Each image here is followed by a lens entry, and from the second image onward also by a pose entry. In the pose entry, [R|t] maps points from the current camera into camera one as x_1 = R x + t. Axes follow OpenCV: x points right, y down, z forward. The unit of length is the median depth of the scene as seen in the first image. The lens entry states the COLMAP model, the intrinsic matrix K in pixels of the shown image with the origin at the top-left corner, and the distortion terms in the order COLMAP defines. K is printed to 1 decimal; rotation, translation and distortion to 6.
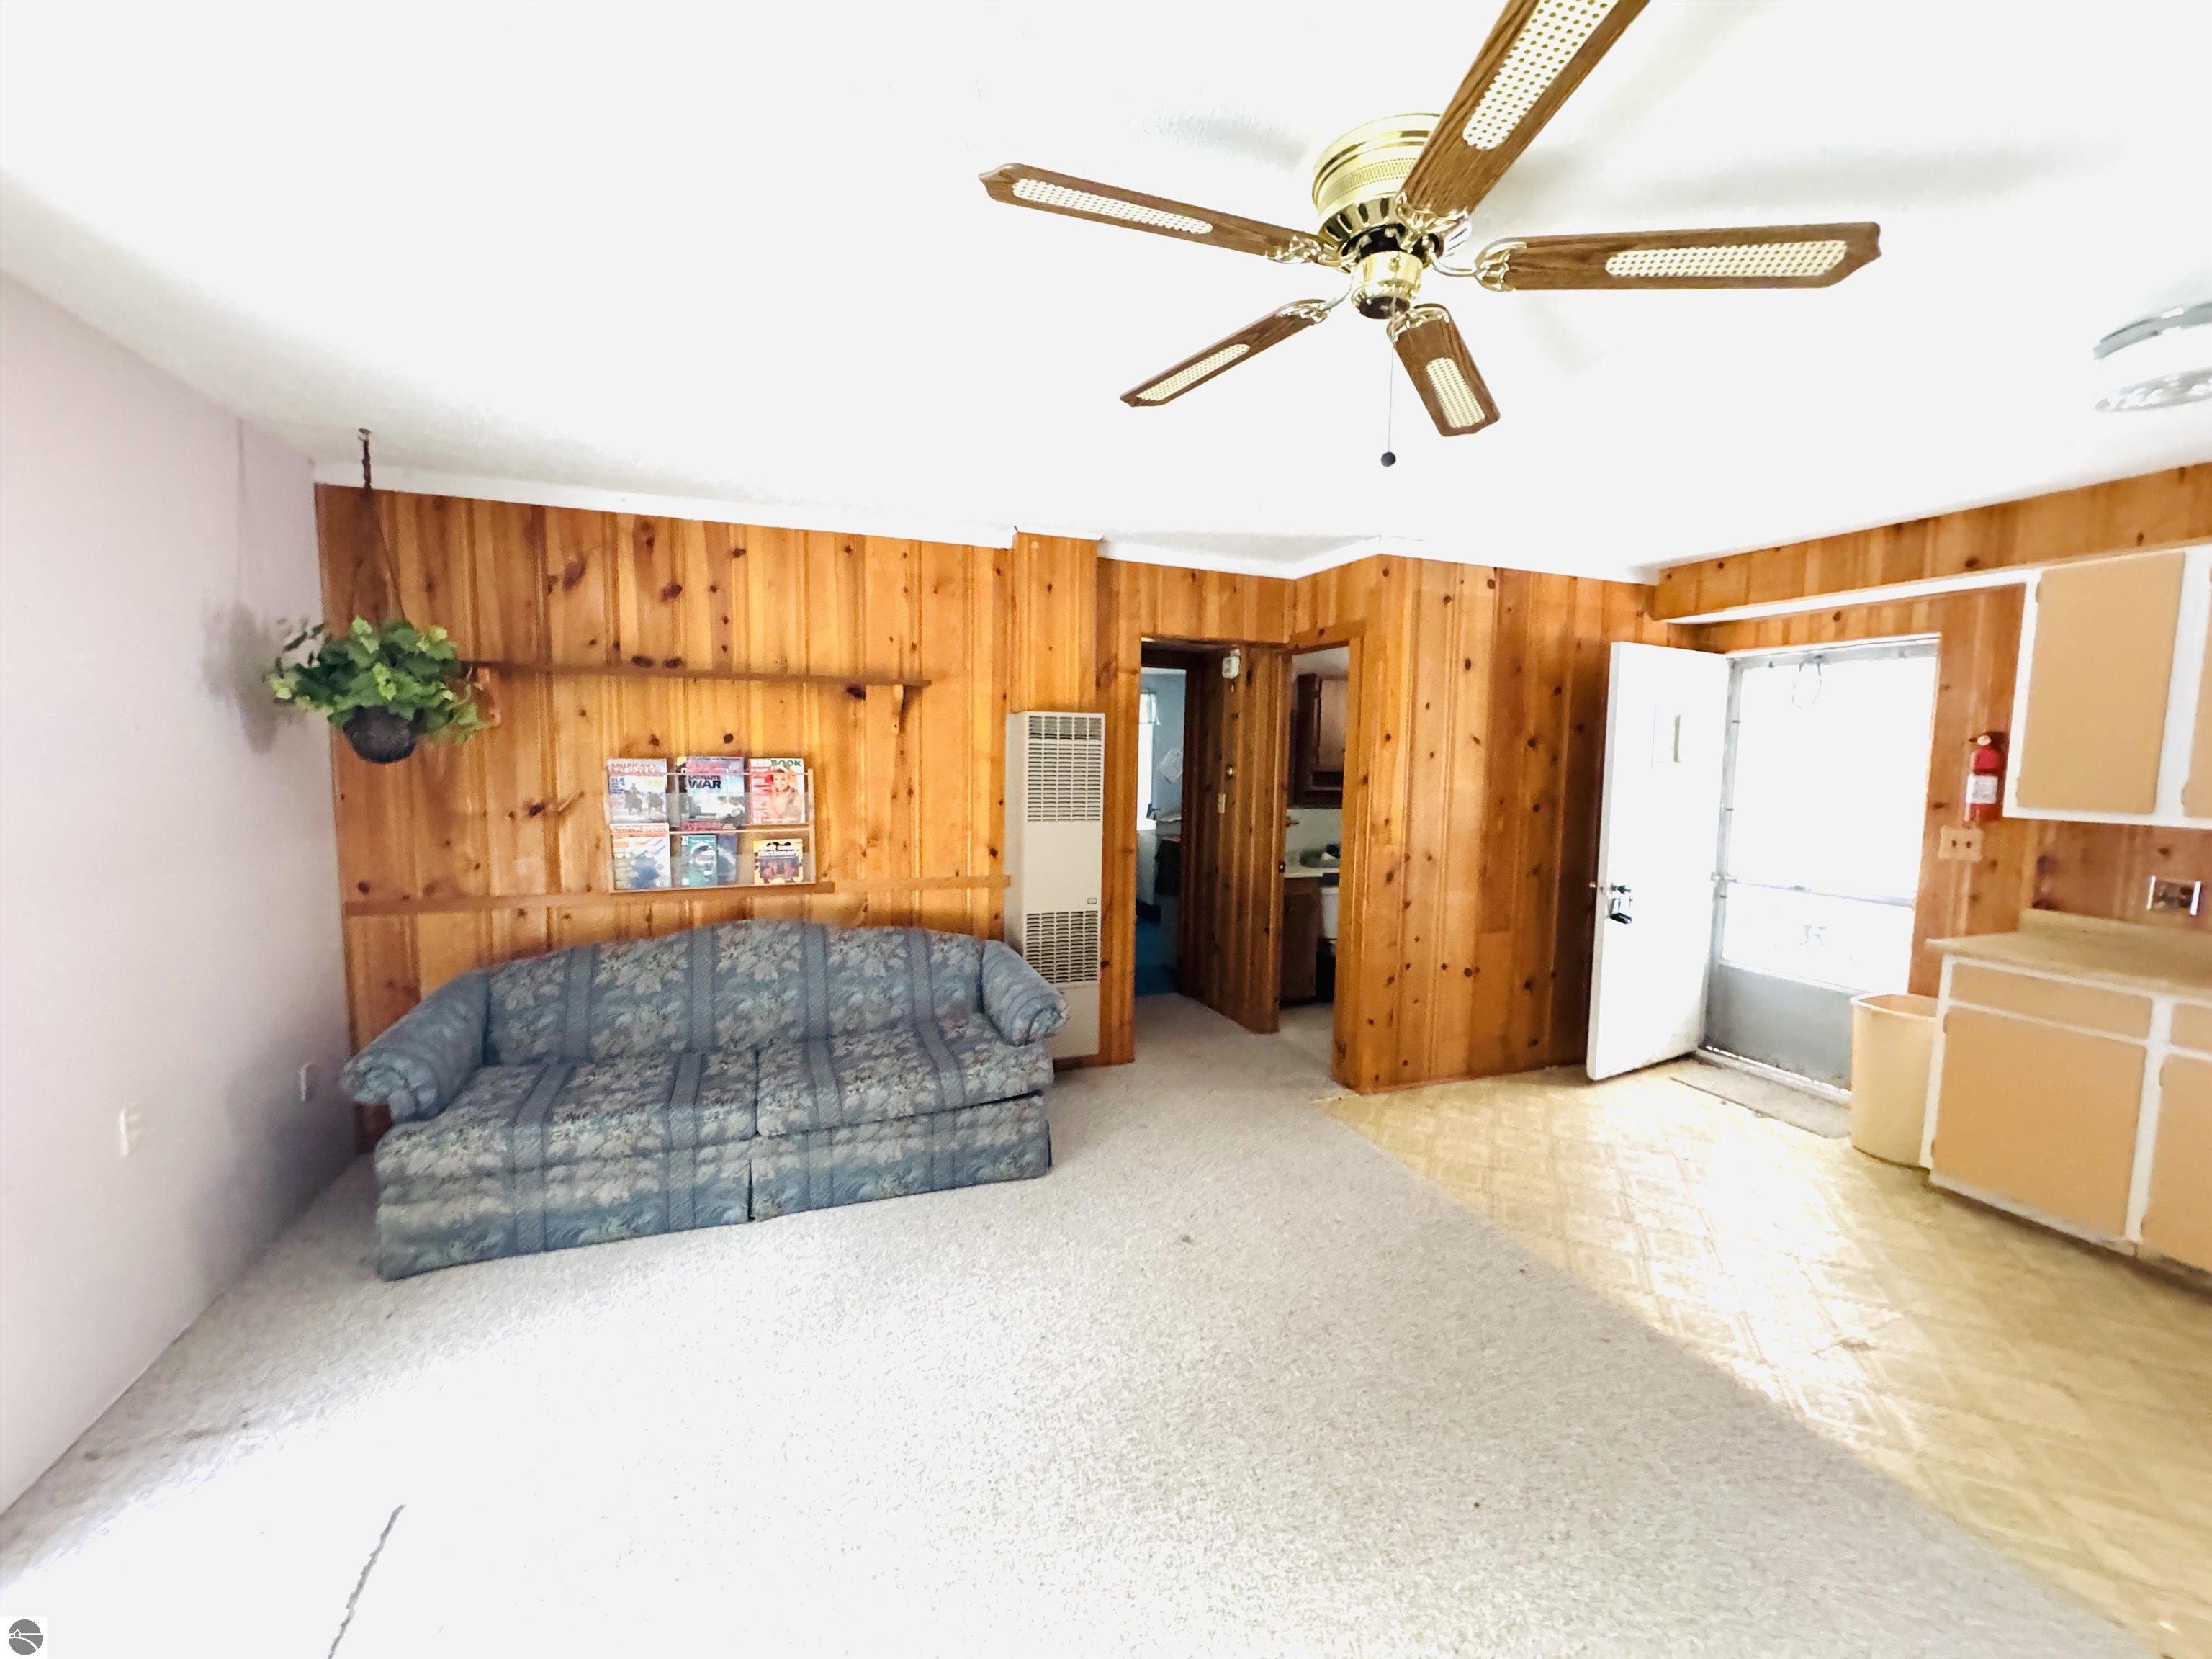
lens RADIAL K [[878.6, 0, 1105.5], [0, 878.6, 826.3], [0, 0, 1]] dist [-0.002761, 0.000367]
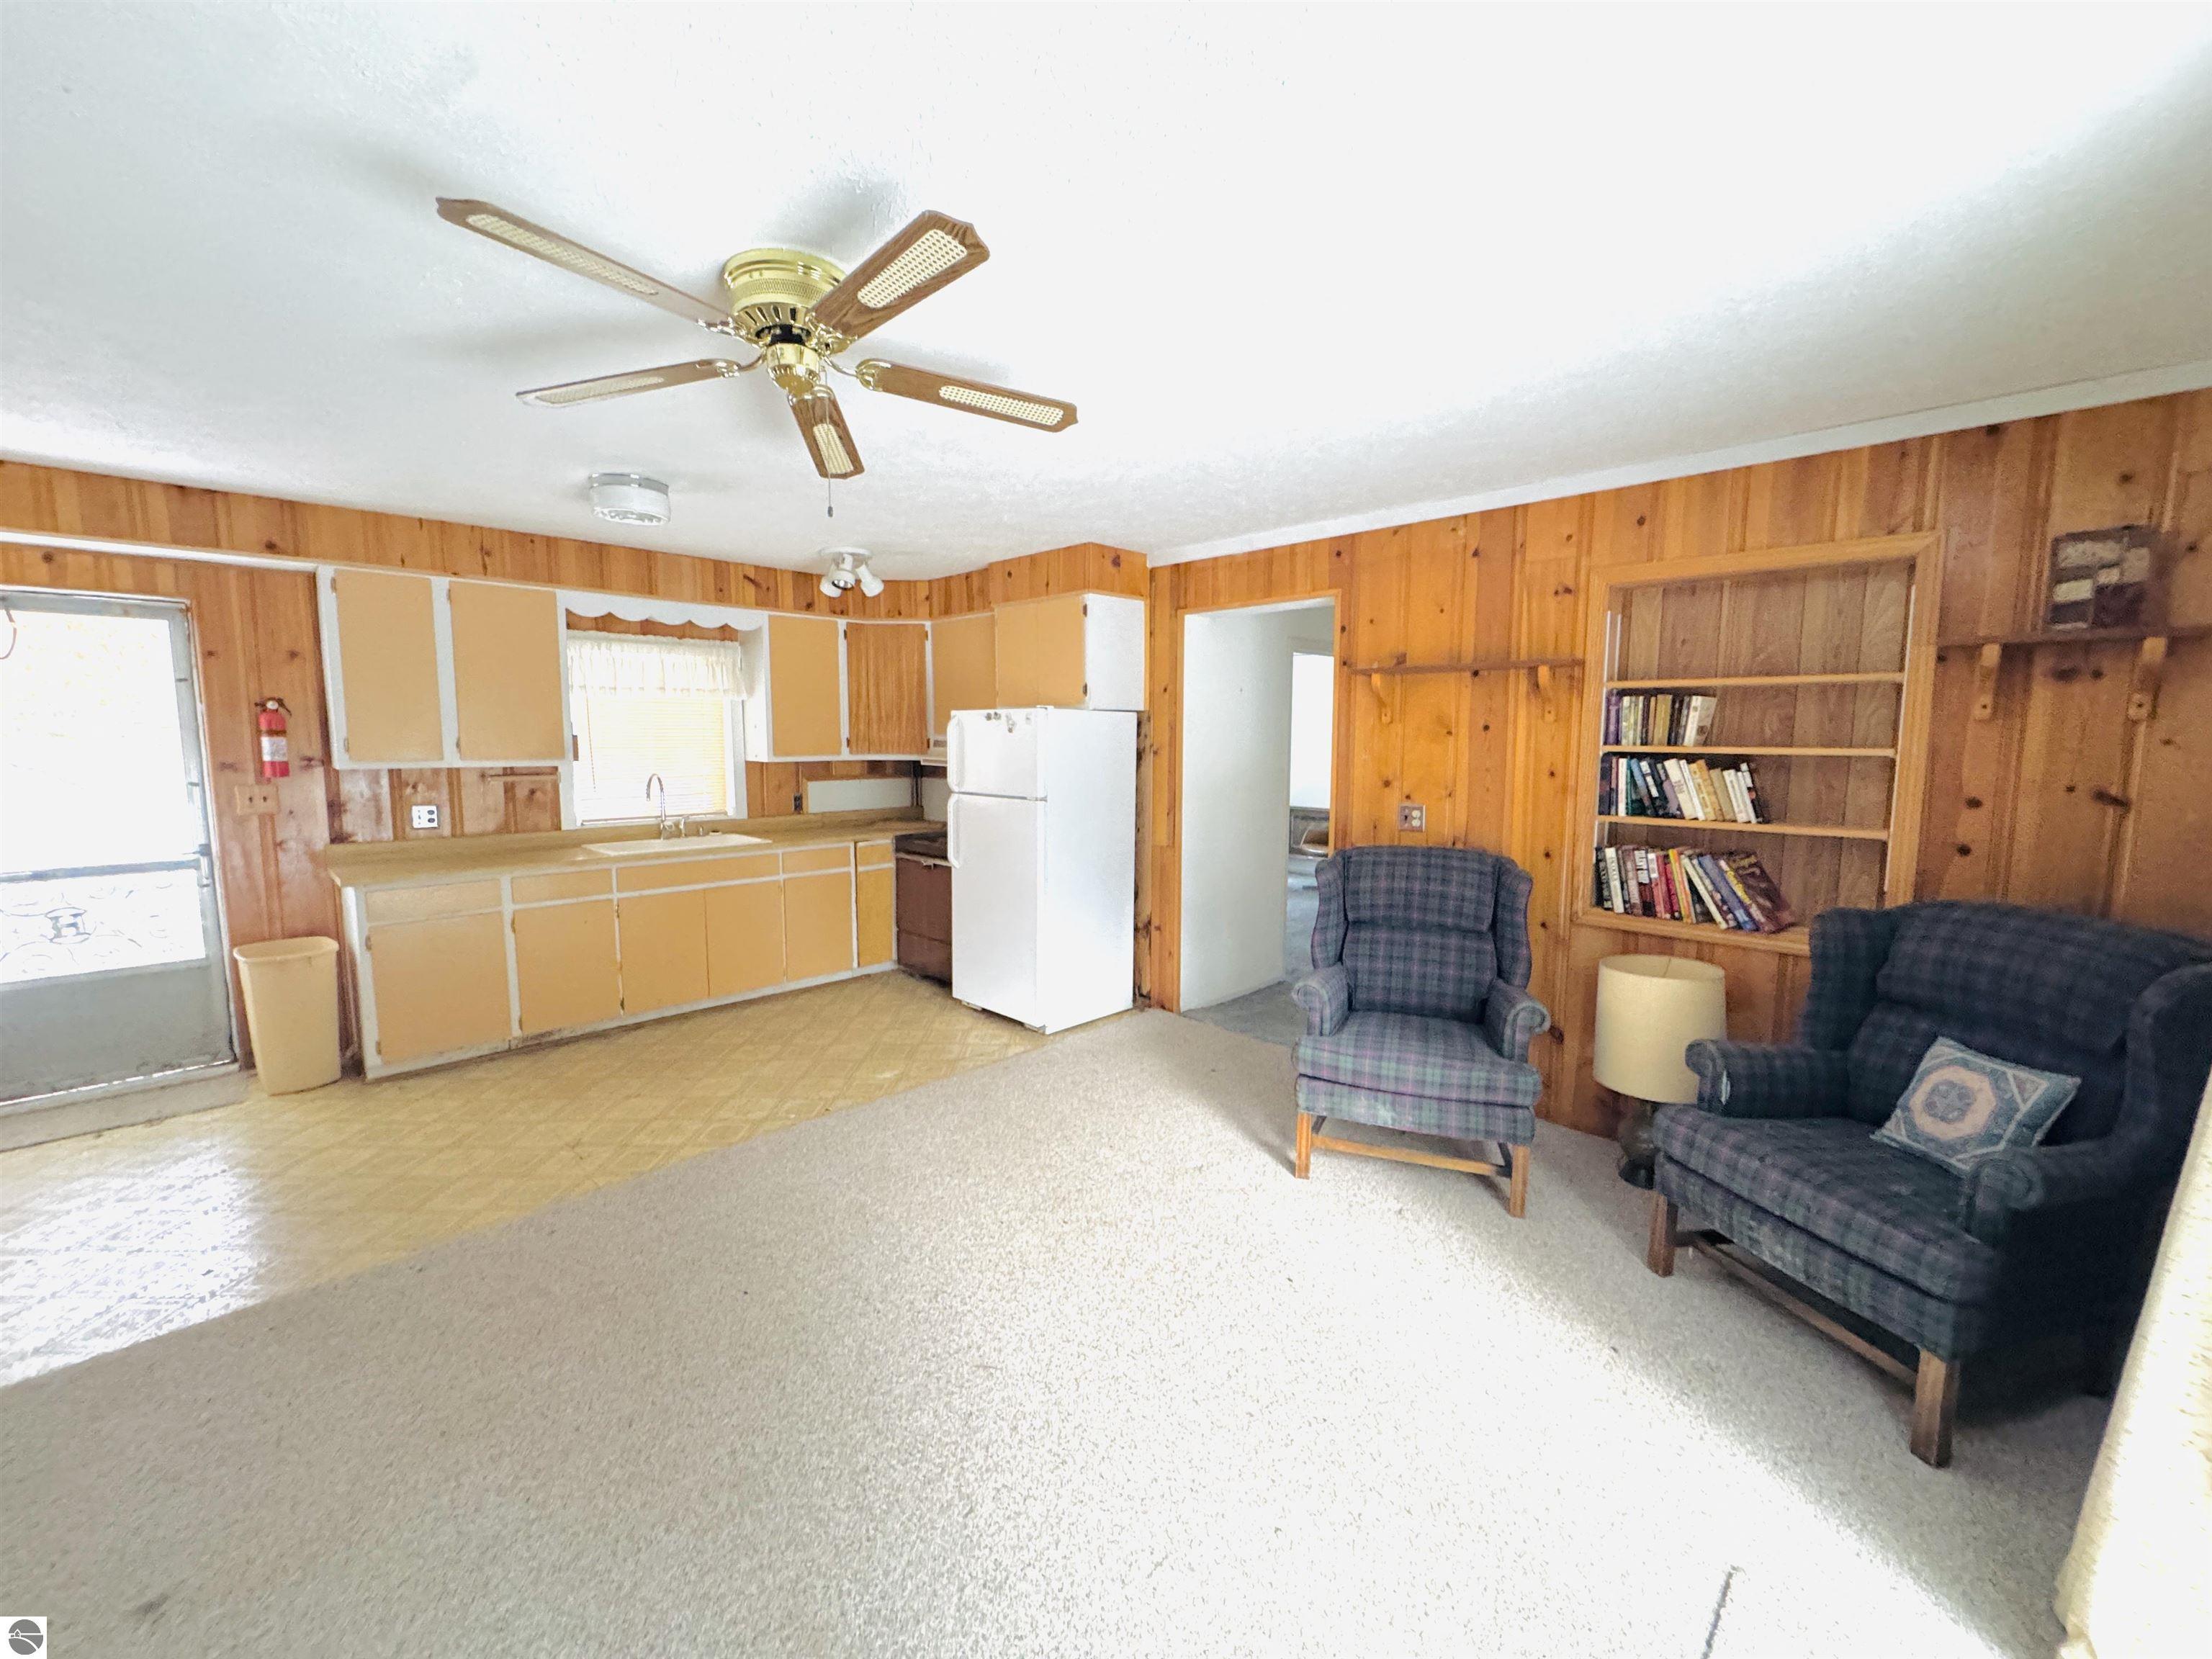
lens RADIAL K [[876.4, 0, 1104.9], [0, 876.4, 828.2], [0, 0, 1]] dist [-0.002337, 0.000327]
pose [[-0.409284, -0.115227, 0.905102, -0.442201], [0.068997, 0.985244, 0.156630, -0.041275], [-0.909795, 0.126555, -0.395294, 0.456231]]
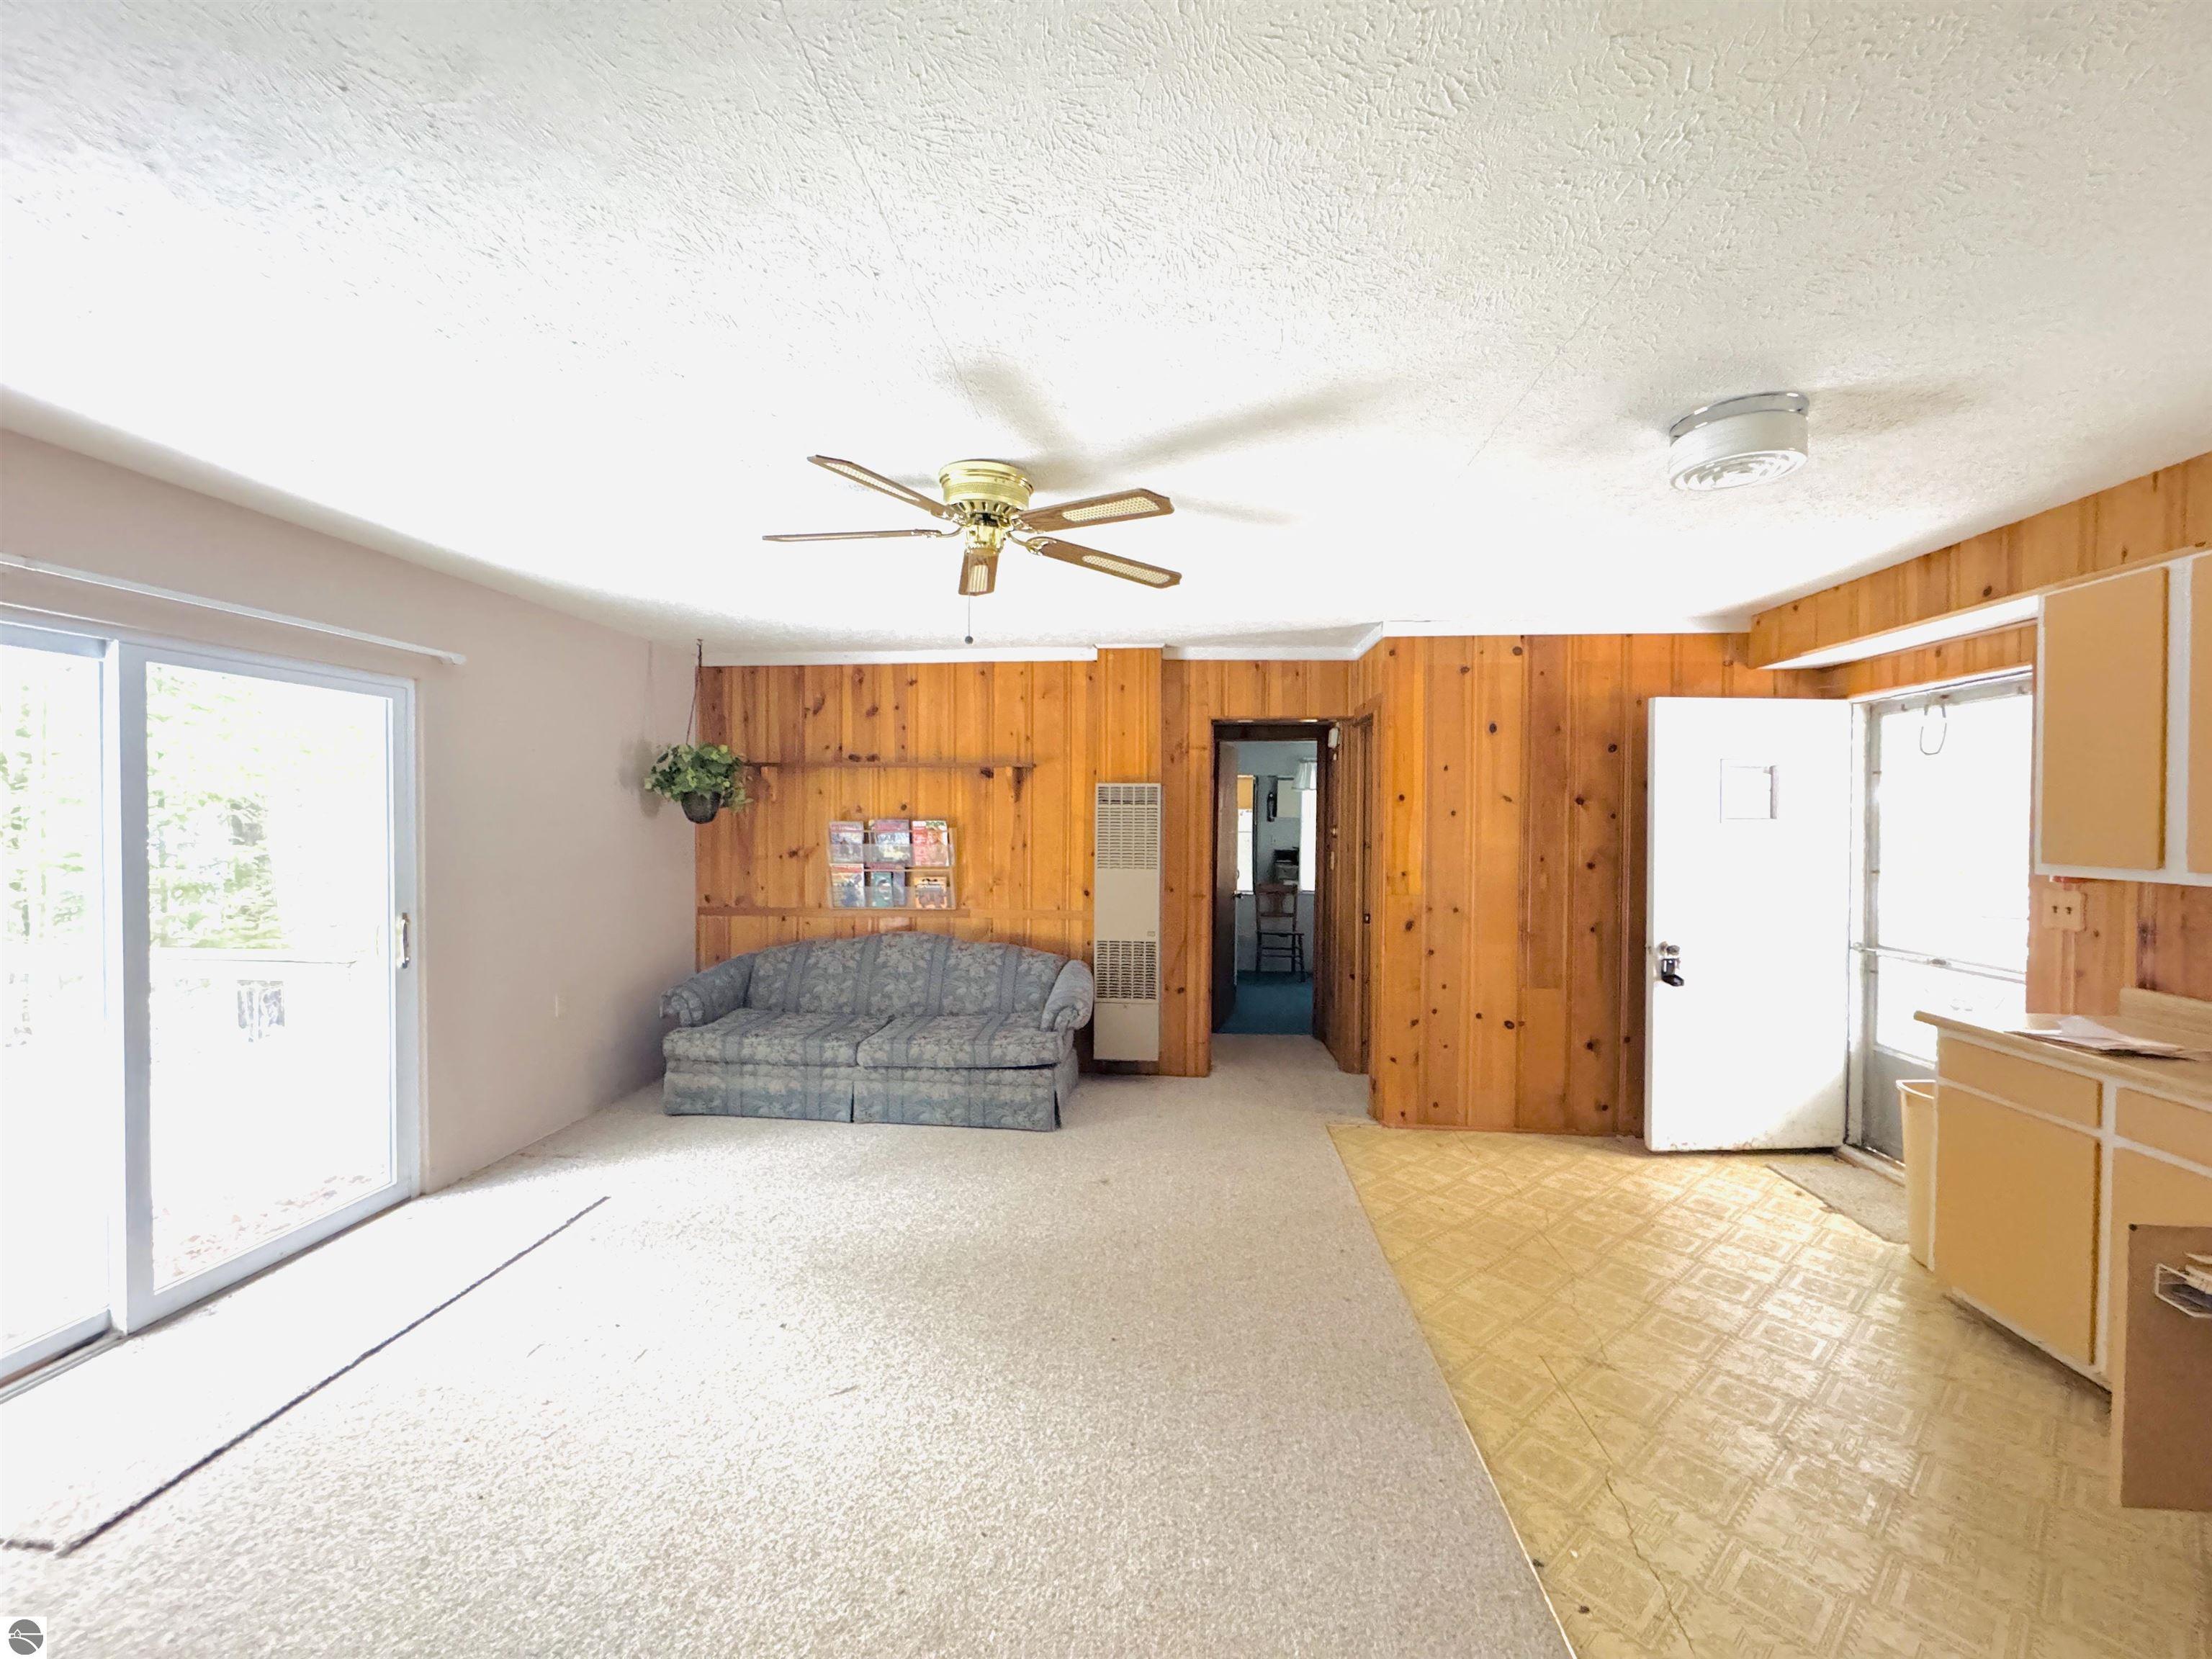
lens RADIAL K [[878.6, 0, 1105.5], [0, 878.6, 826.3], [0, 0, 1]] dist [-0.002761, 0.000367]
pose [[0.898591, -0.005534, -0.438752, 0.501678], [-0.029404, 0.996913, -0.072795, 0.027755], [0.437801, 0.078314, 0.895655, -0.160071]]
